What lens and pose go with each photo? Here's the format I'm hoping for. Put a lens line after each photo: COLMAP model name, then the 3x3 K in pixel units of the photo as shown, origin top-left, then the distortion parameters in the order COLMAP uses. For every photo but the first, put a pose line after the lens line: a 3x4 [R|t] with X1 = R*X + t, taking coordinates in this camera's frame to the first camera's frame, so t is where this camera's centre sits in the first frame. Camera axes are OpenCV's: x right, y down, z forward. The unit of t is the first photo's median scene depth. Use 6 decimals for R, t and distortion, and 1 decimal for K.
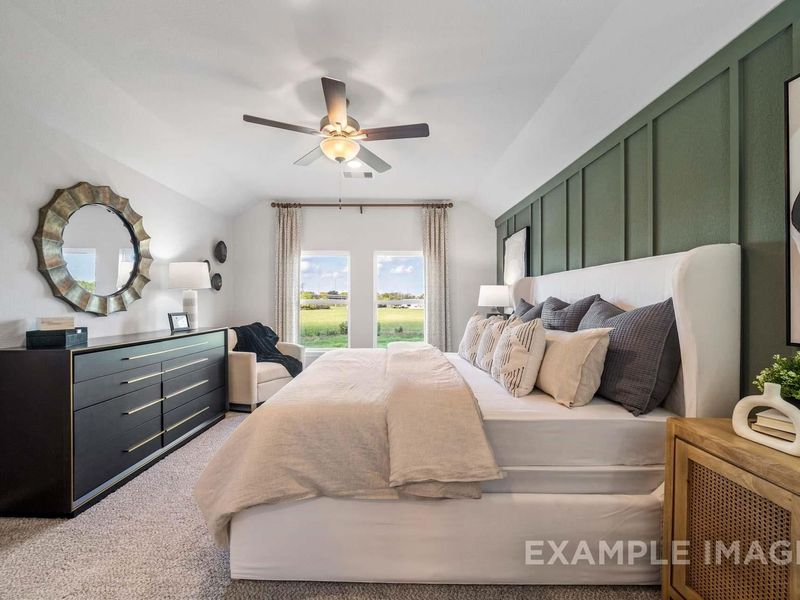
lens RADIAL K [[341.6, 0, 400.0], [0, 341.6, 300.0], [0, 0, 1]] dist [-0.002416, -0.000338]
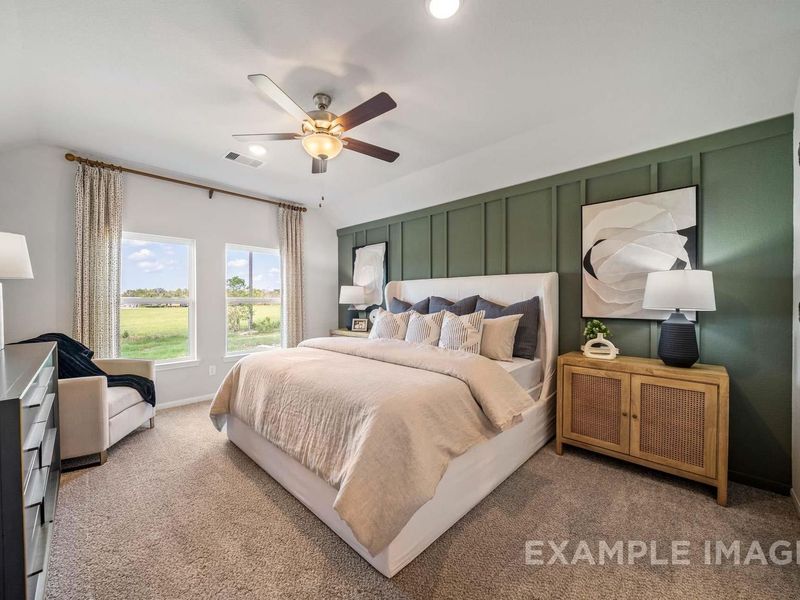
lens RADIAL K [[315.2, 0, 391.0], [0, 315.2, 300.9], [0, 0, 1]] dist [-0.004203, -0.000293]
pose [[0.701643, -0.007231, 0.712492, -0.432549], [0.000057, 0.999949, 0.010092, -0.002281], [-0.712528, -0.007040, 0.701608, 0.133585]]
